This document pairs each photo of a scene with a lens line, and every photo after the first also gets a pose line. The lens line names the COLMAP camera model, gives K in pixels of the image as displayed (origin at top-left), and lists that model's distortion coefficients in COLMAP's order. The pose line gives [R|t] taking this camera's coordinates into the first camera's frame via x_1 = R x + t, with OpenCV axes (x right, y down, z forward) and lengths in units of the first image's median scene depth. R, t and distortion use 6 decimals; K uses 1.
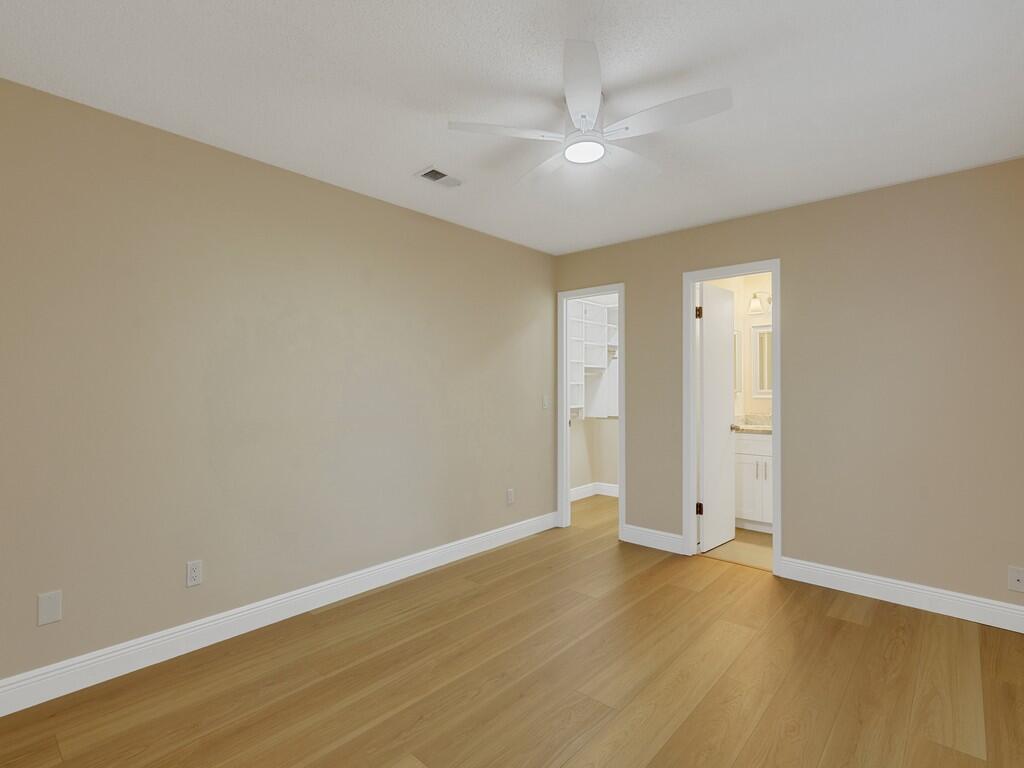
lens RADIAL K [[499.5, 0, 504.0], [0, 499.5, 382.9], [0, 0, 1]] dist [-0.016138, -0.000519]
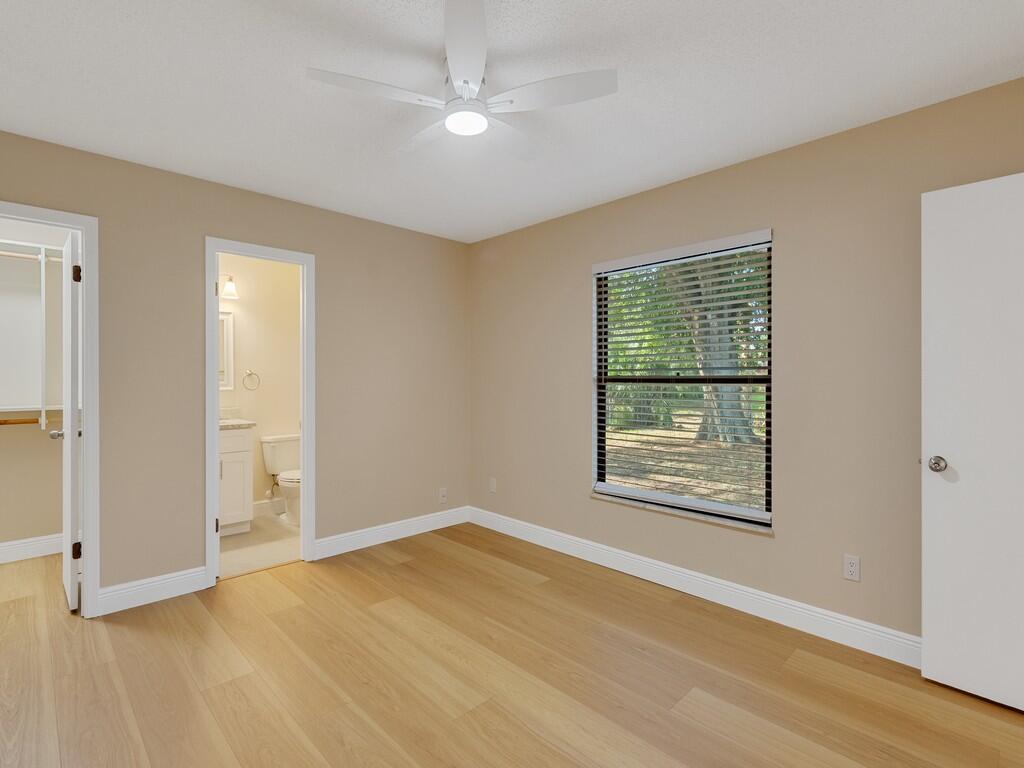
lens RADIAL K [[499.5, 0, 504.0], [0, 499.5, 382.9], [0, 0, 1]] dist [-0.016138, -0.000519]
pose [[0.071320, -0.012163, 0.997379, -0.485234], [0.003977, 0.999921, 0.011909, 0.010631], [-0.997446, 0.003117, 0.071363, 0.577824]]
